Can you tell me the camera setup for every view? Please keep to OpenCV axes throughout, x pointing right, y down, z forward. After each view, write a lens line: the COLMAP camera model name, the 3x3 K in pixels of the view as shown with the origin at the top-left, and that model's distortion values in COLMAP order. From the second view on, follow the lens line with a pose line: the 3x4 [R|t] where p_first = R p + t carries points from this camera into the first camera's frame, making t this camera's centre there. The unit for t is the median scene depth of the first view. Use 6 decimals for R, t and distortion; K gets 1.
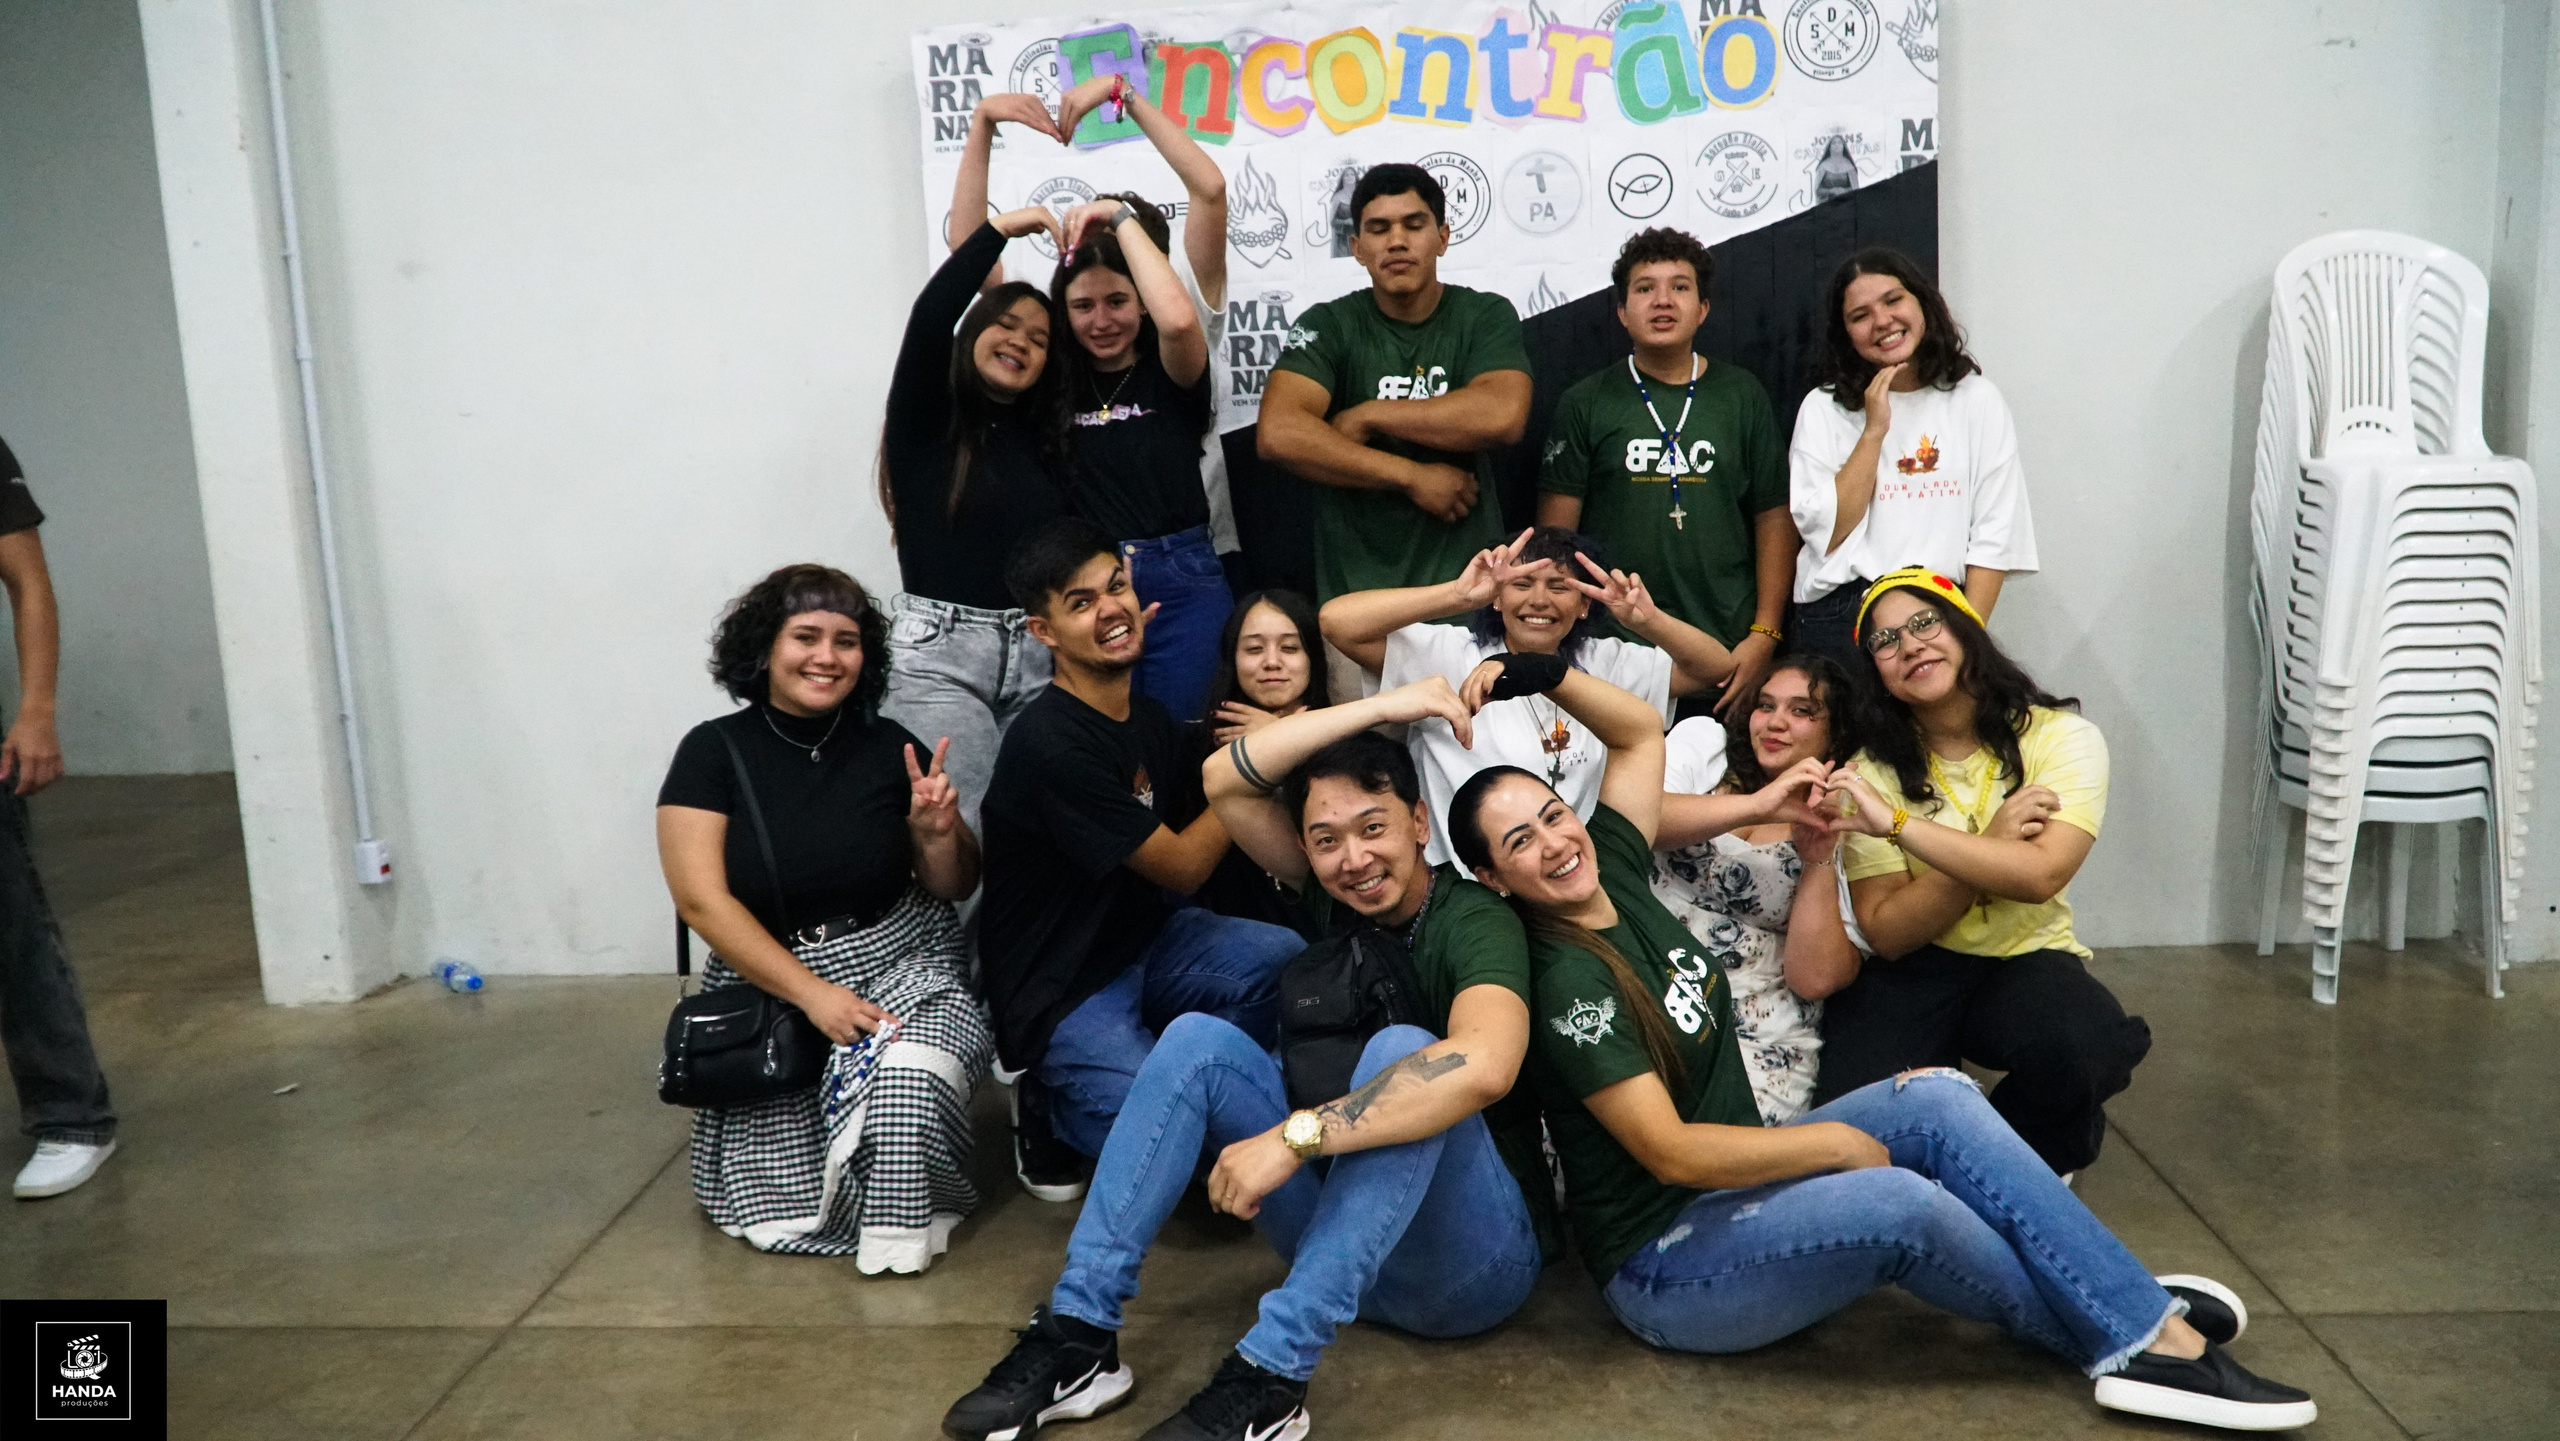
lens RADIAL K [[2183.9, 0, 1265.0], [0, 2183.9, 730.3], [0, 0, 1]] dist [0.003601, -0.000884]
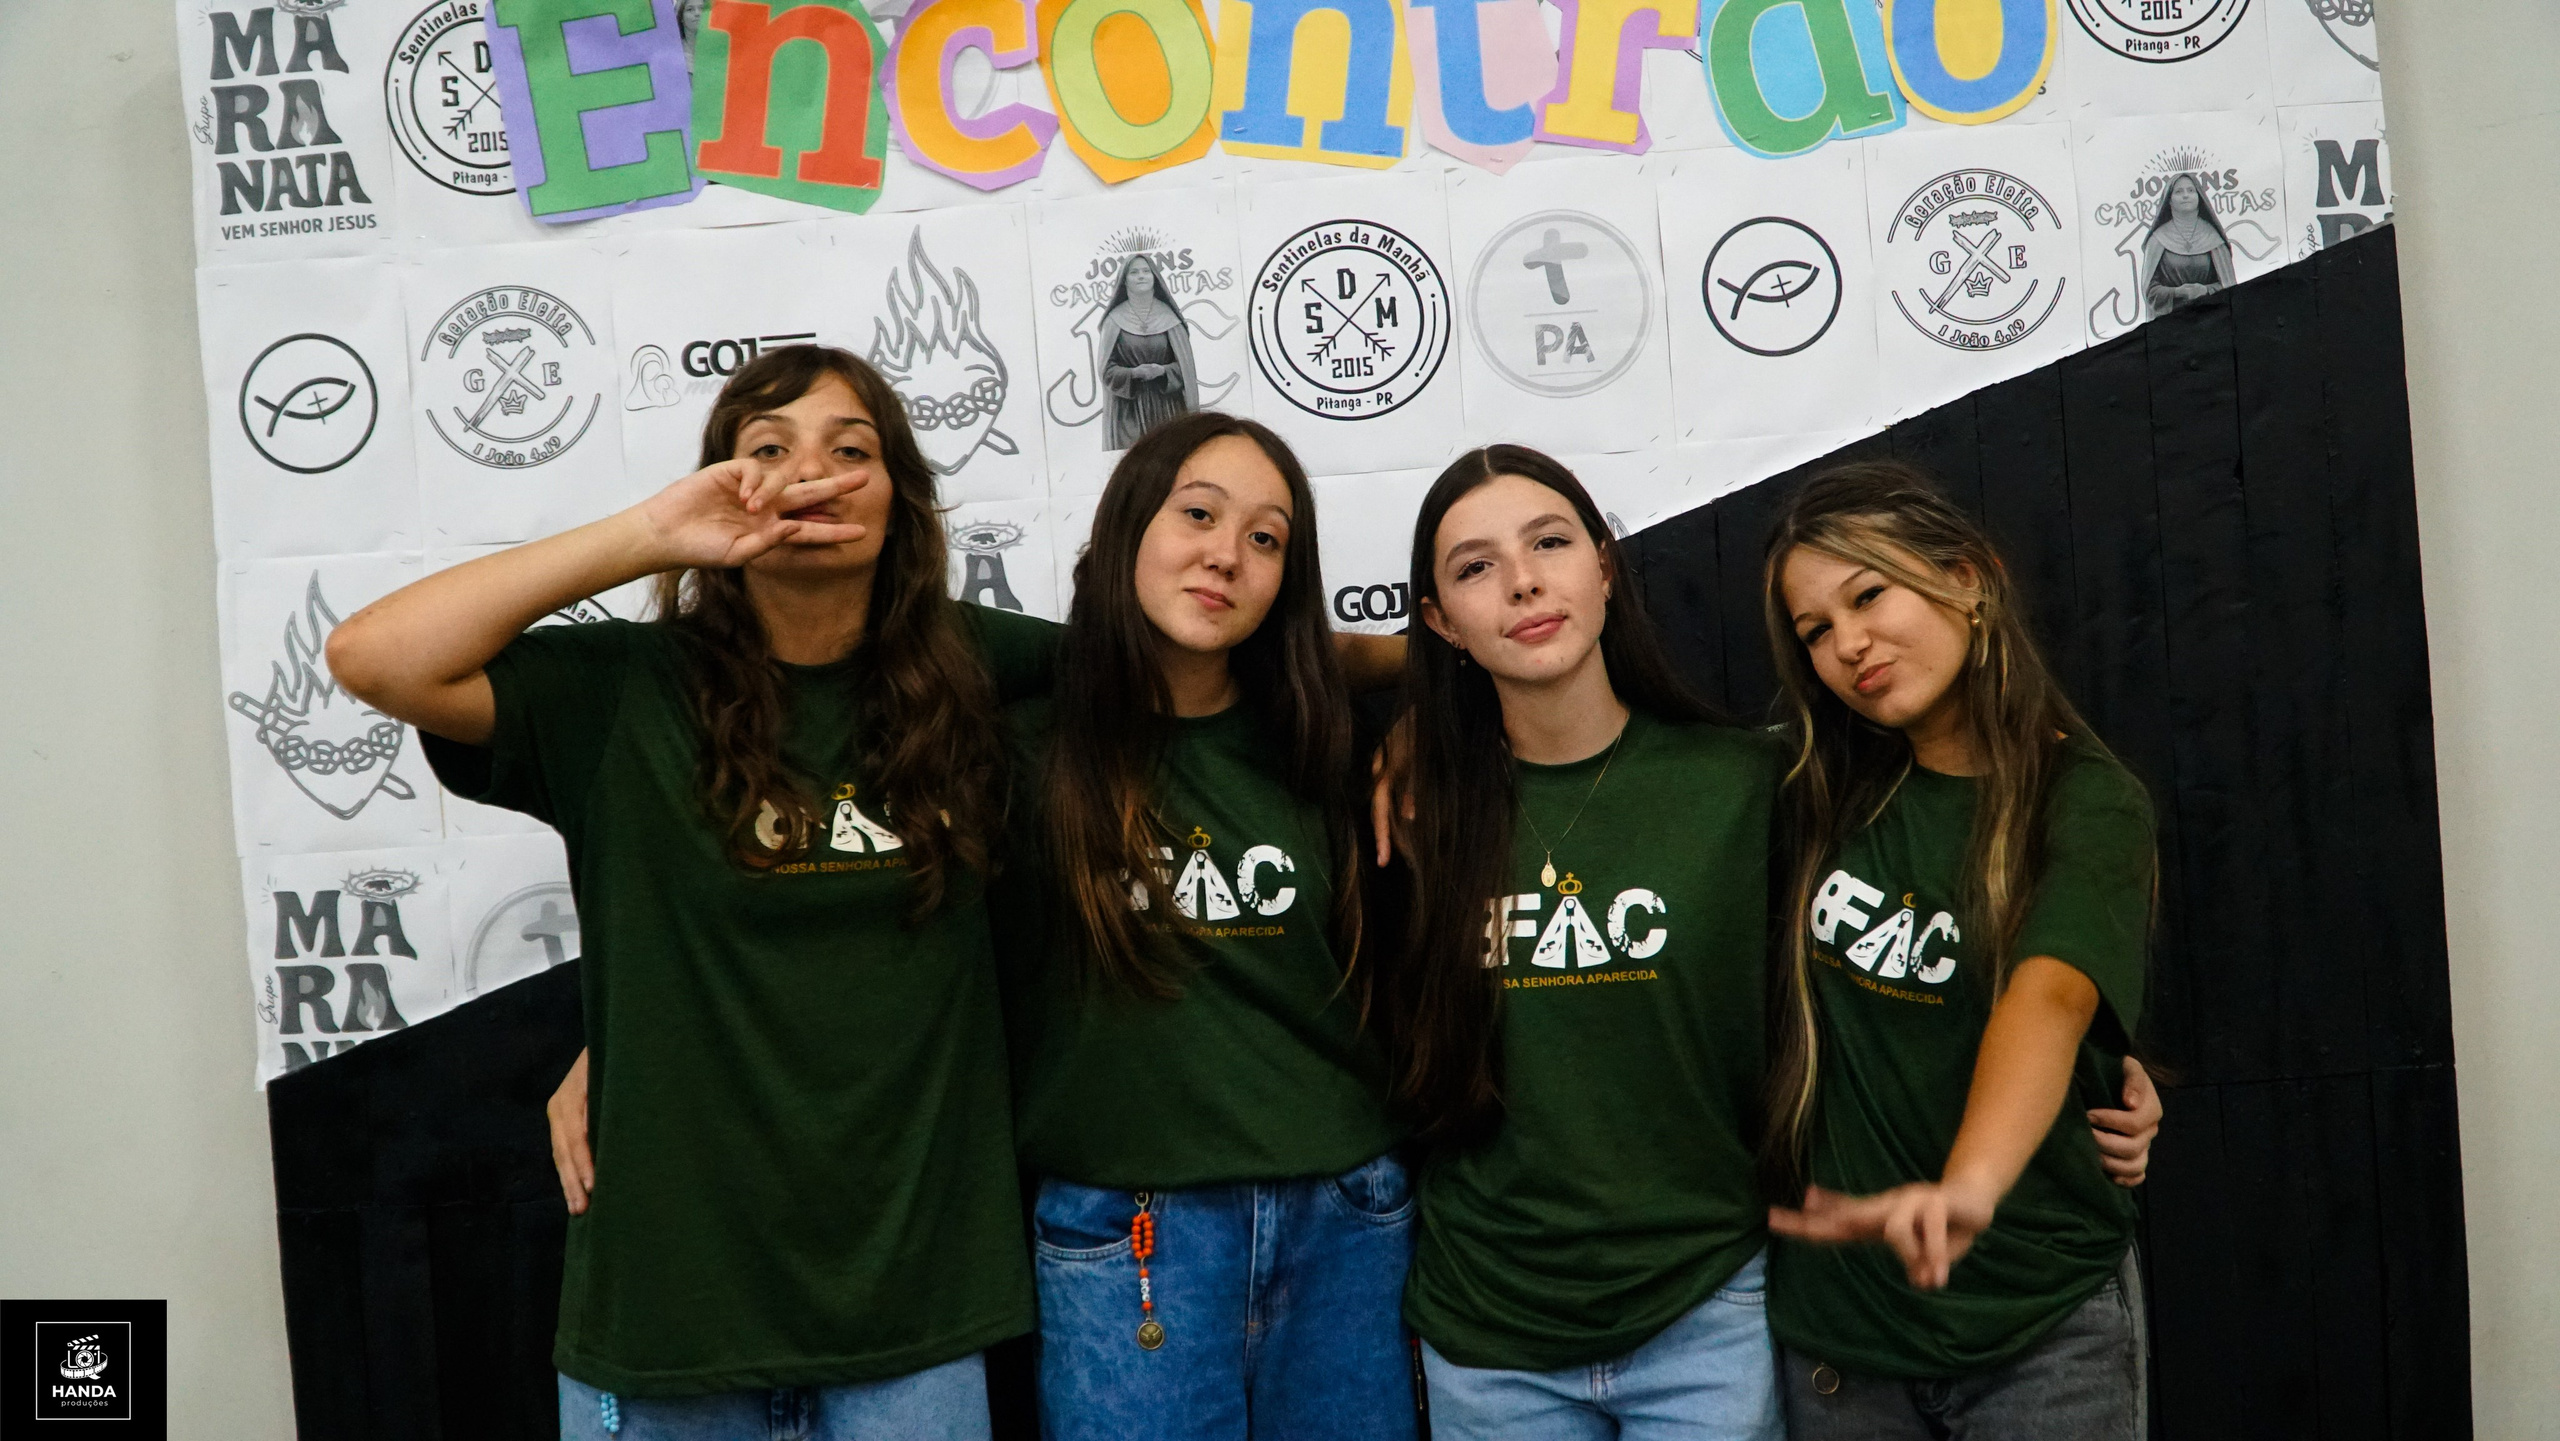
lens RADIAL K [[3106.7, 0, 1282.0], [0, 3106.7, 753.9], [0, 0, 1]] dist [0.007815, -0.246591]
pose [[0.997293, -0.023146, 0.069788, 0.021008], [0.032978, 0.989145, -0.143198, -0.061405], [-0.065716, 0.145111, 0.987231, 0.376196]]
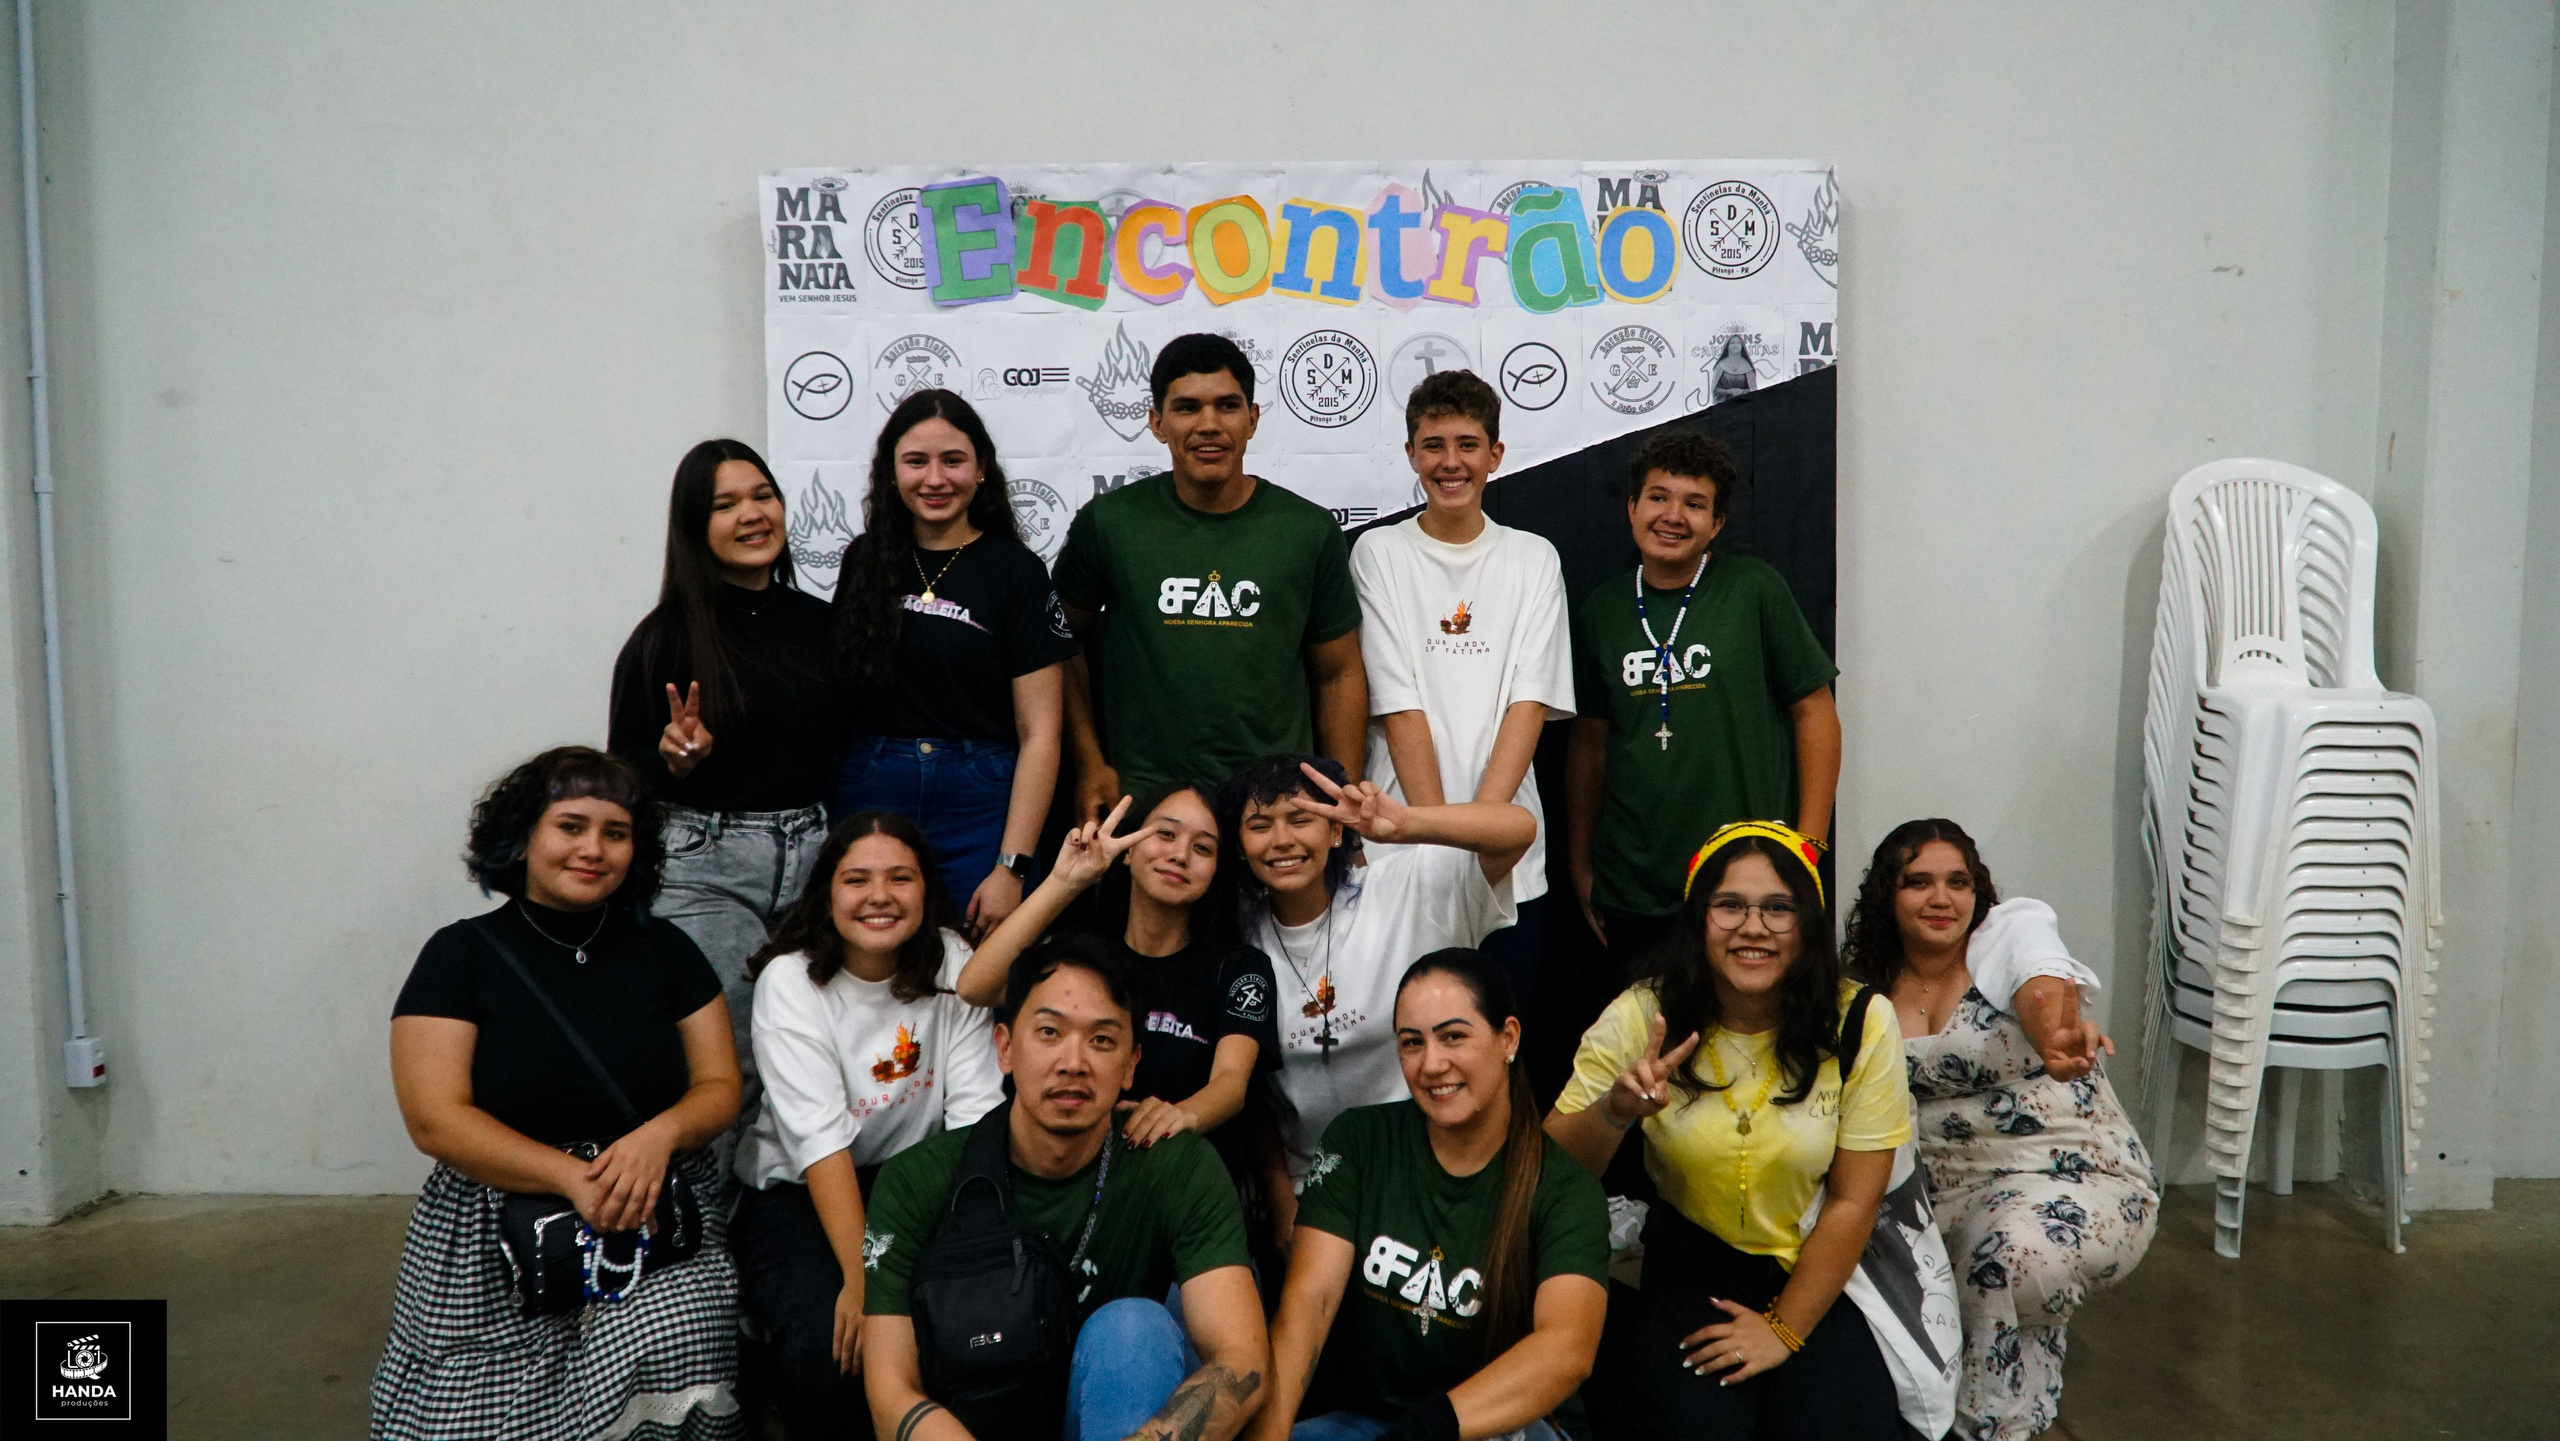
lens RADIAL K [[2159.4, 0, 1291.8], [0, 2159.4, 708.5], [0, 0, 1]] dist [-0.001890, -0.003049]
pose [[0.993714, 0.034118, 0.106622, -0.028072], [-0.025426, 0.996321, -0.081846, -0.025302], [-0.109022, 0.078620, 0.990925, 0.091167]]
